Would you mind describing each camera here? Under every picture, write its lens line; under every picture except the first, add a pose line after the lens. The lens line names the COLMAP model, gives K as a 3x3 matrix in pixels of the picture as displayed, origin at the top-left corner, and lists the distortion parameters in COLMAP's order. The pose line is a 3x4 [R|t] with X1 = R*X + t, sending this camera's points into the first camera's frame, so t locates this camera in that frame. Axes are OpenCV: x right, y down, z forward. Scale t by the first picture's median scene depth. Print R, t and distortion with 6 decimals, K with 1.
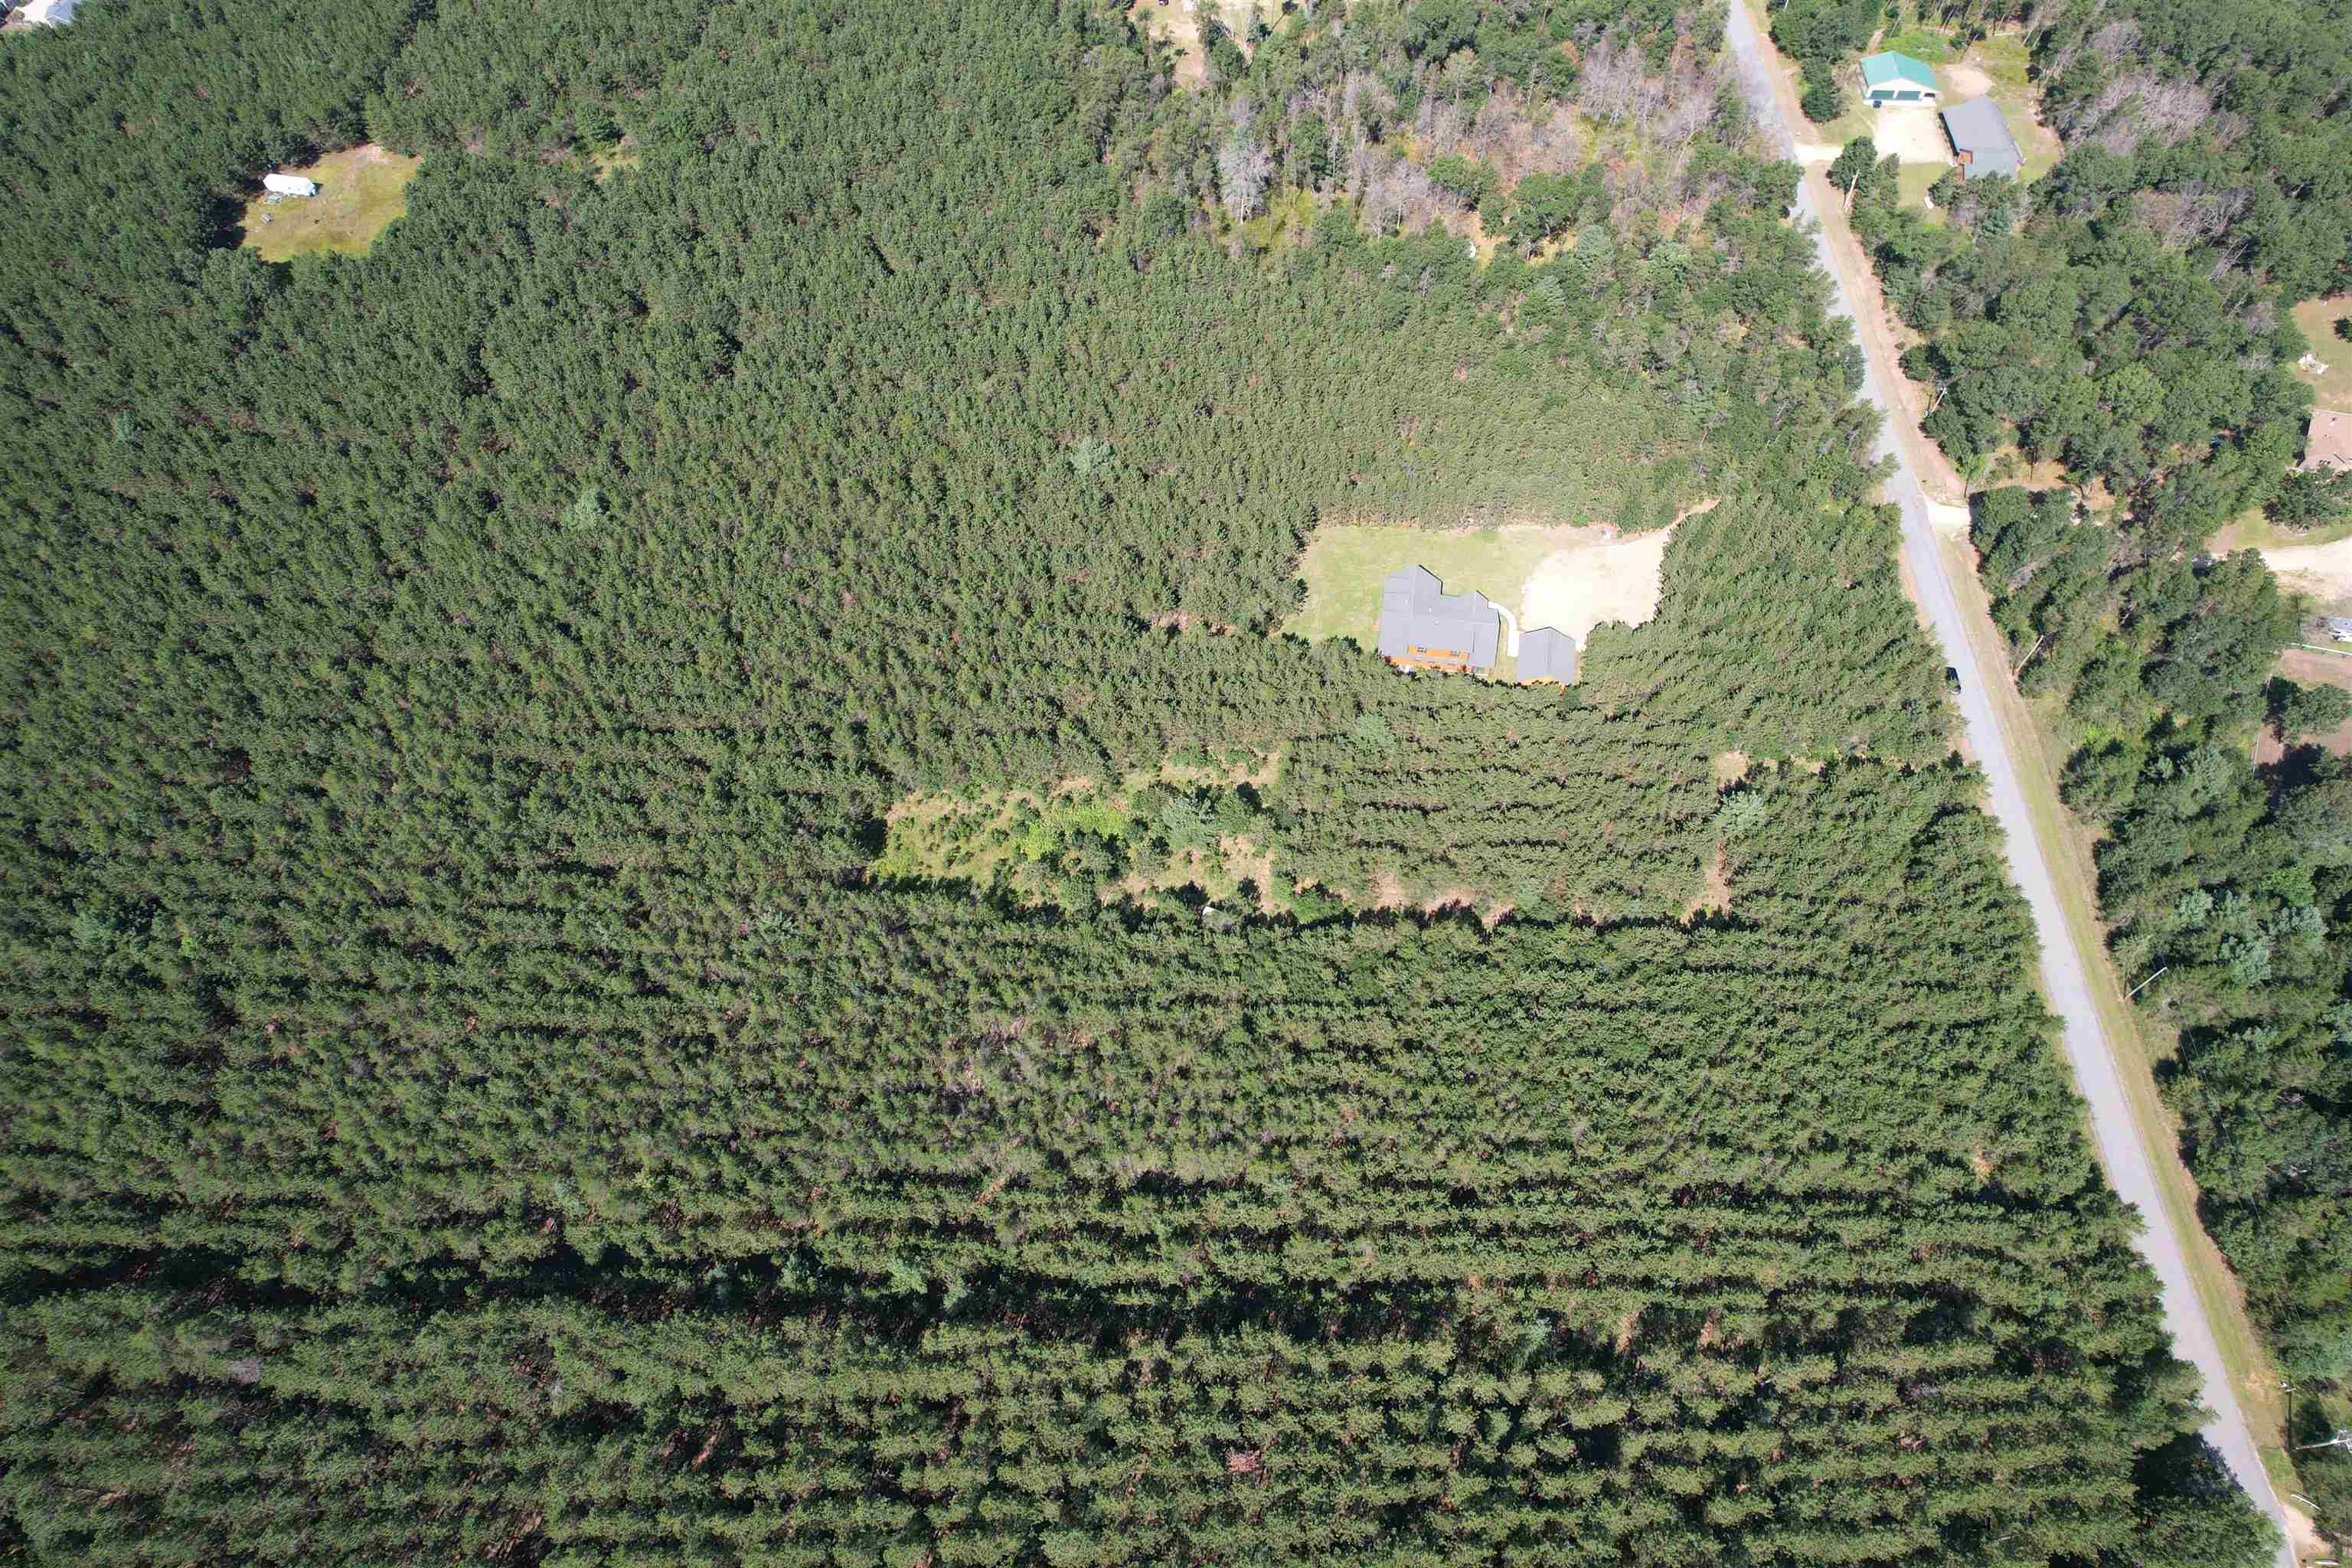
lens RADIAL K [[1501.5, 0, 1185.3], [0, 1501.5, 781.7], [0, 0, 1]] dist [-0.071627, 0.060184]
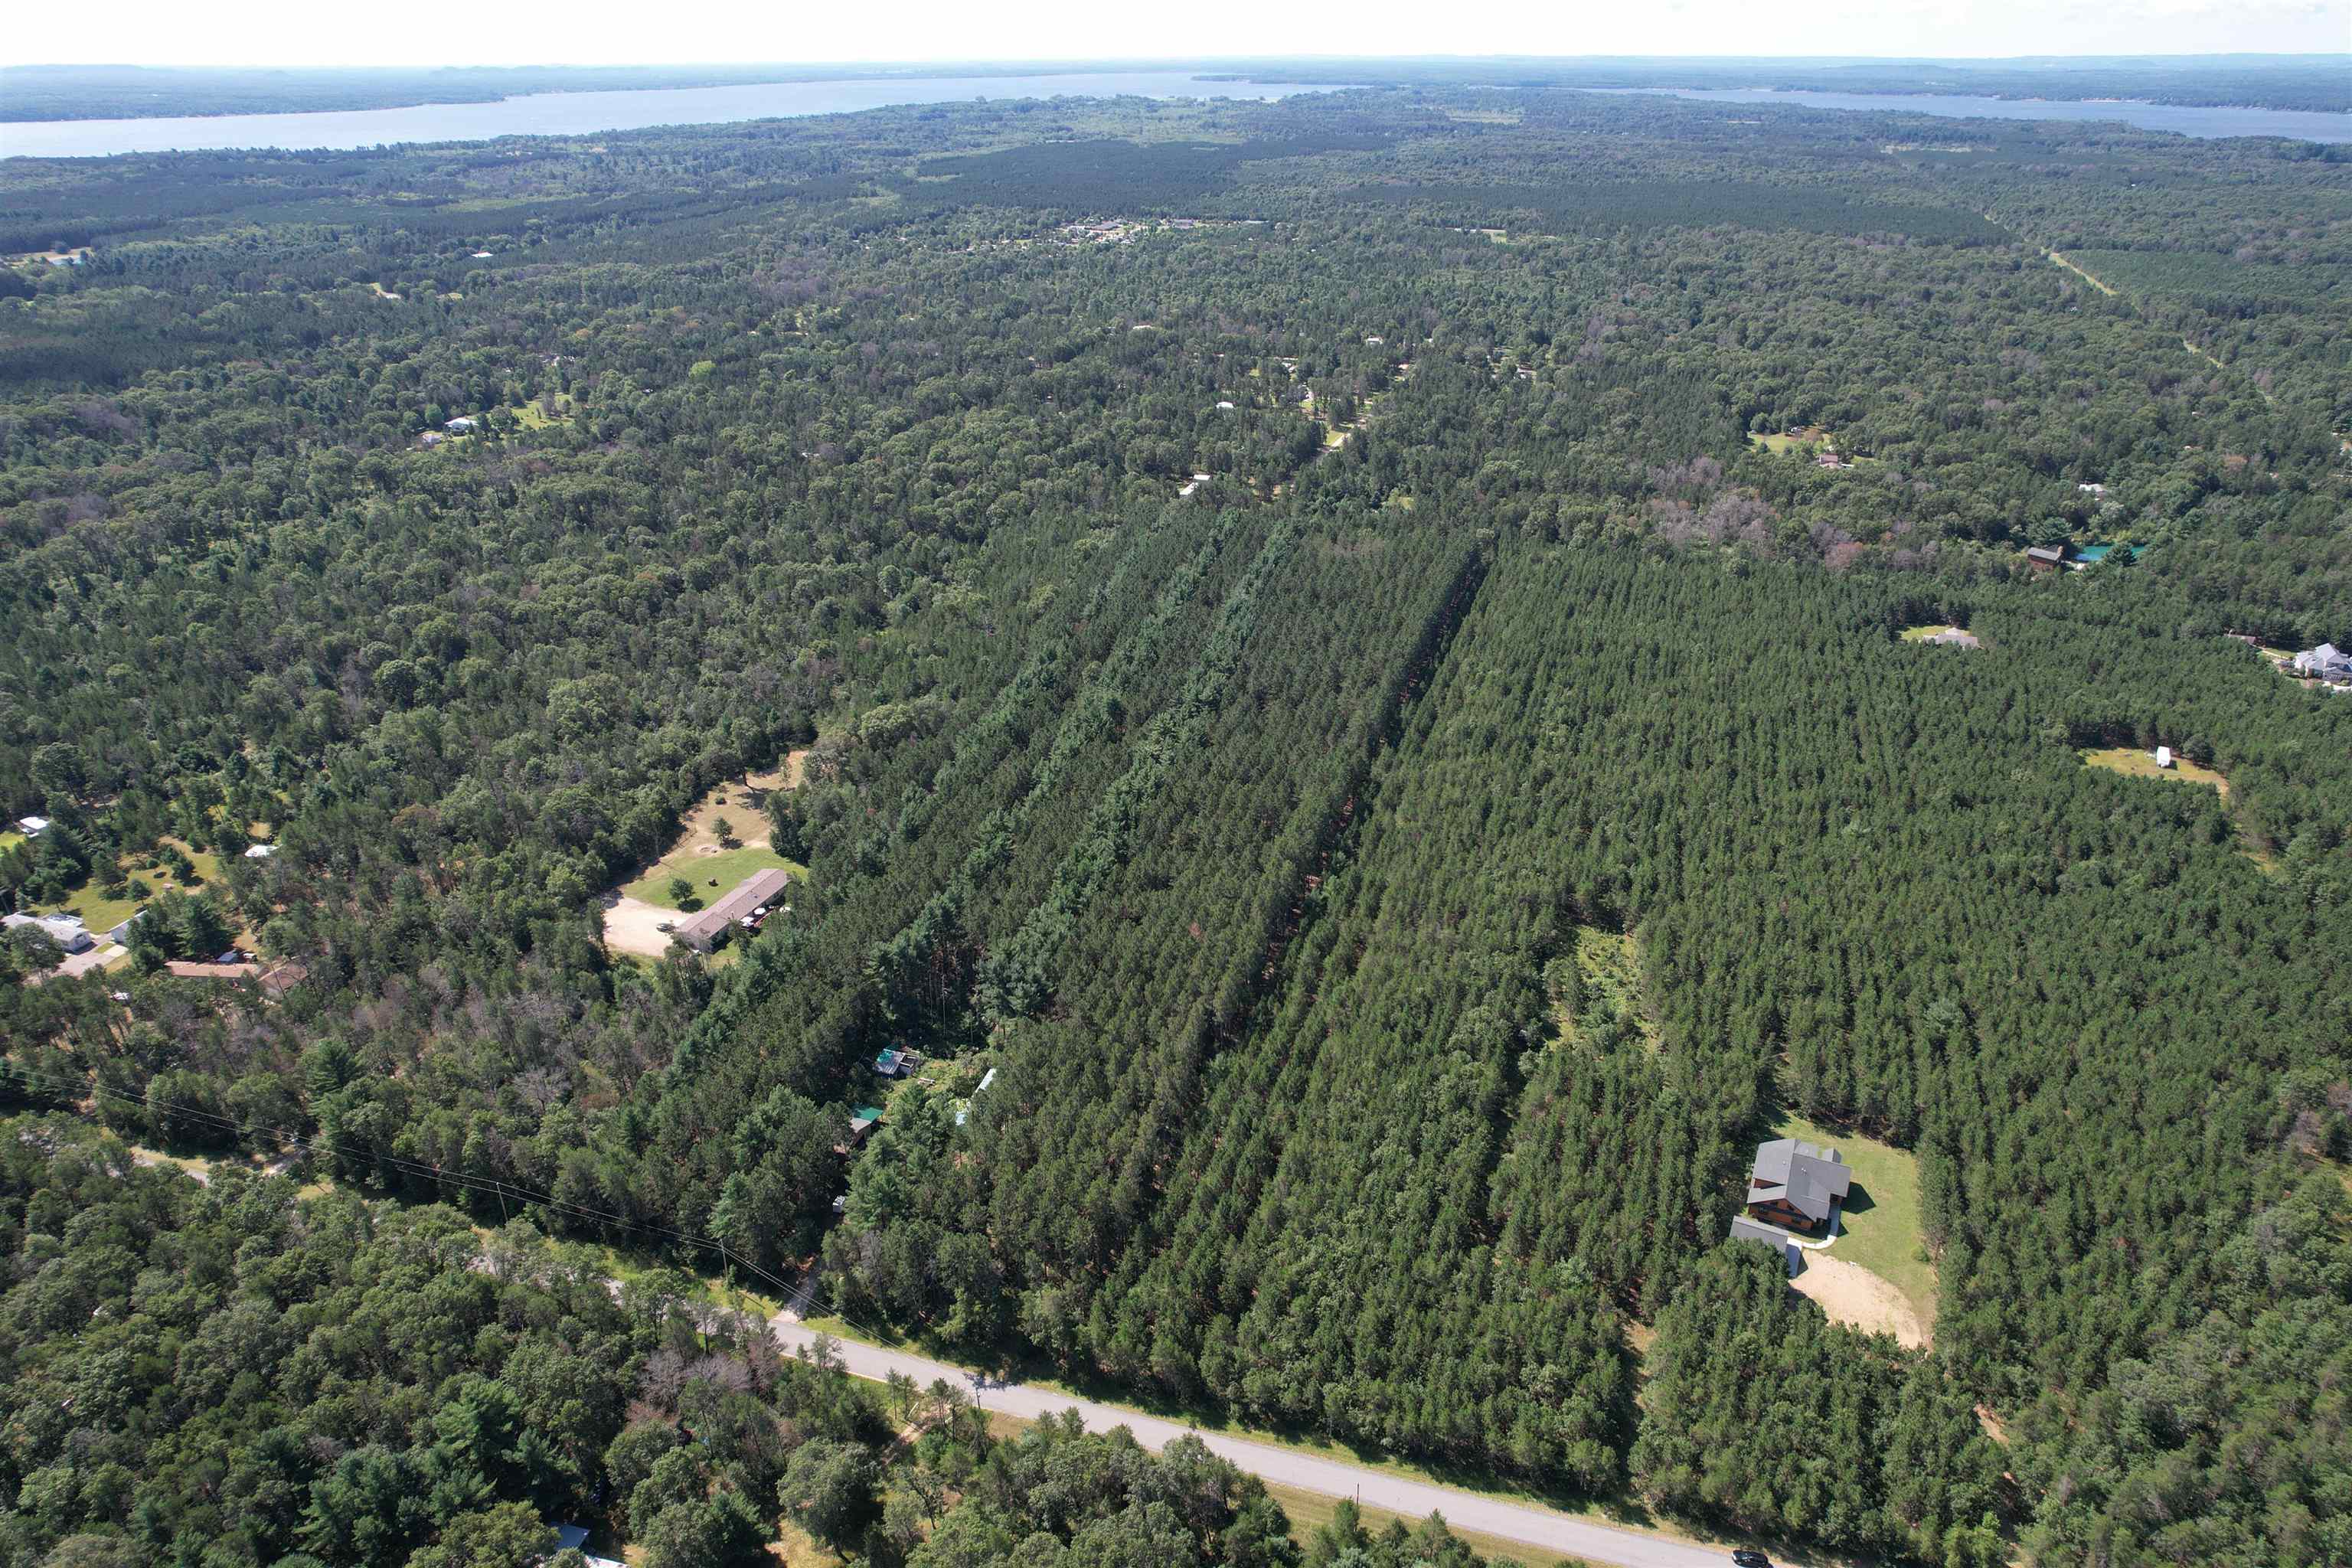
lens RADIAL K [[1501.5, 0, 1199.1], [0, 1501.5, 819.9], [0, 0, 1]] dist [-0.071627, 0.060184]
pose [[-0.277995, 0.441772, -0.852969, 1.340829], [-0.818159, 0.356383, 0.451228, -0.400043], [0.503324, 0.823304, 0.262367, 0.281536]]
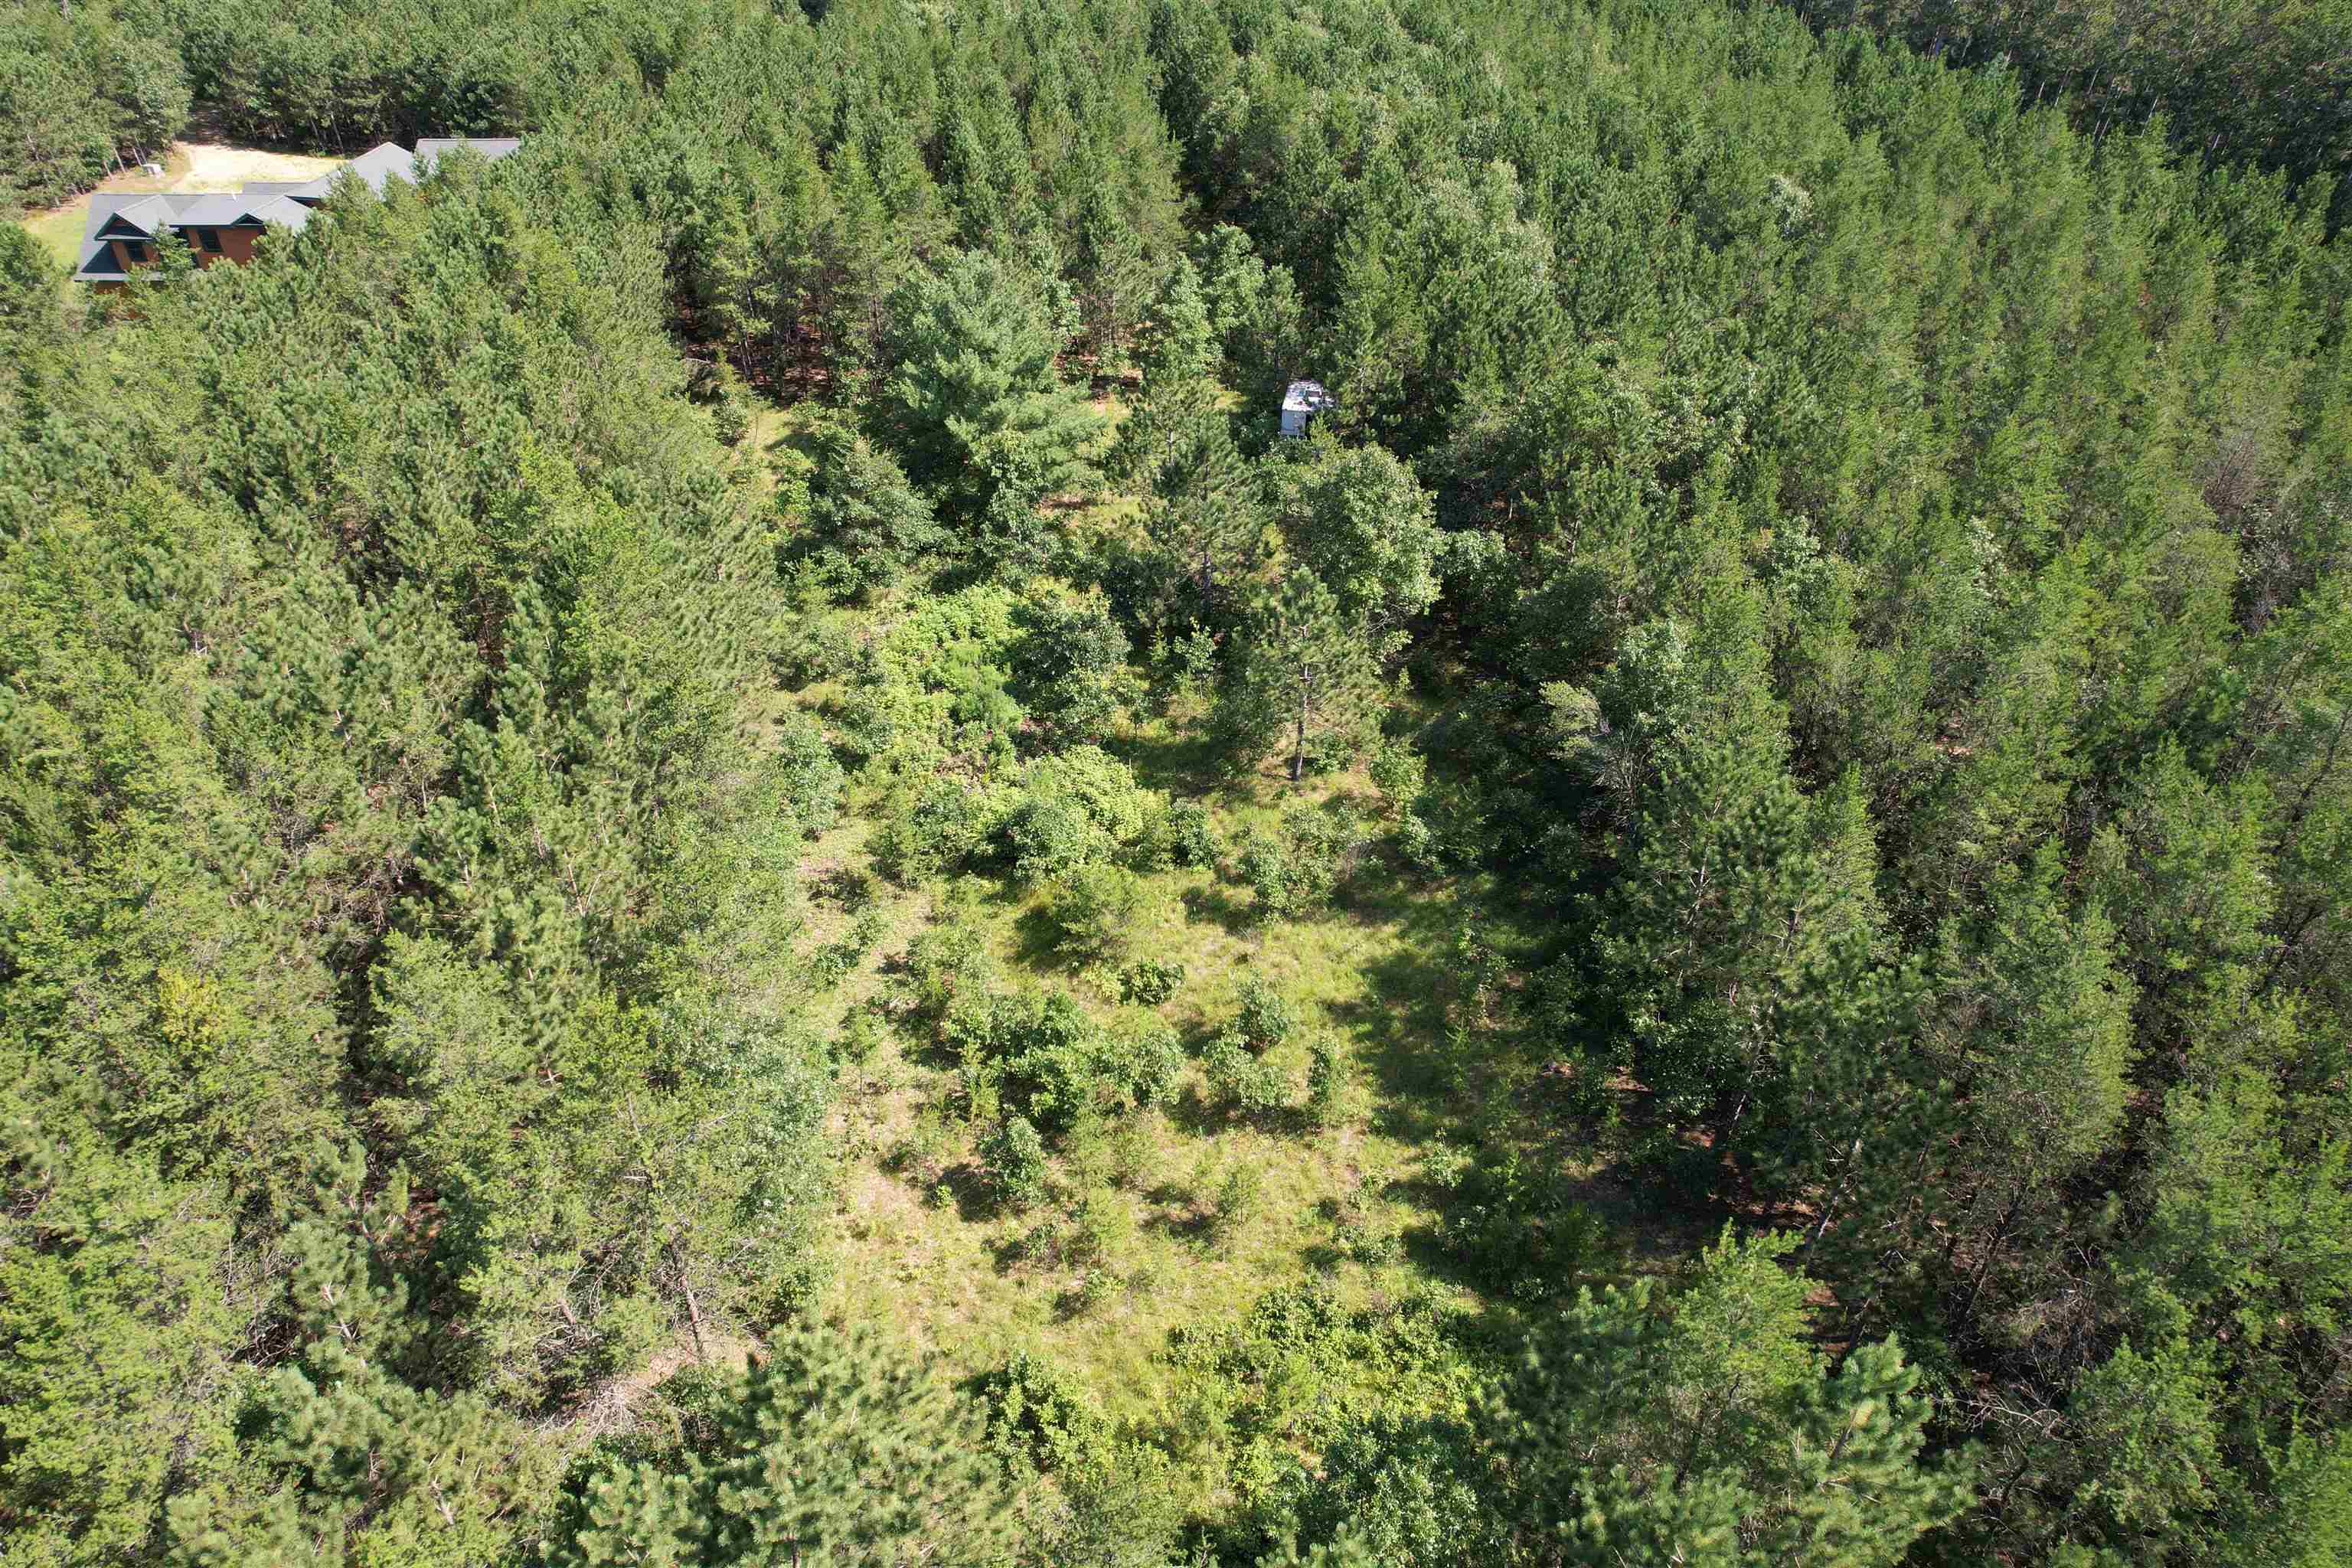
lens RADIAL K [[1501.5, 0, 1187.1], [0, 1501.5, 809.4], [0, 0, 1]] dist [-0.071627, 0.060184]
pose [[-0.170586, -0.568526, 0.804785, -0.285787], [0.837580, 0.346536, 0.422342, -0.035192], [-0.518999, 0.746117, 0.417072, 0.983029]]
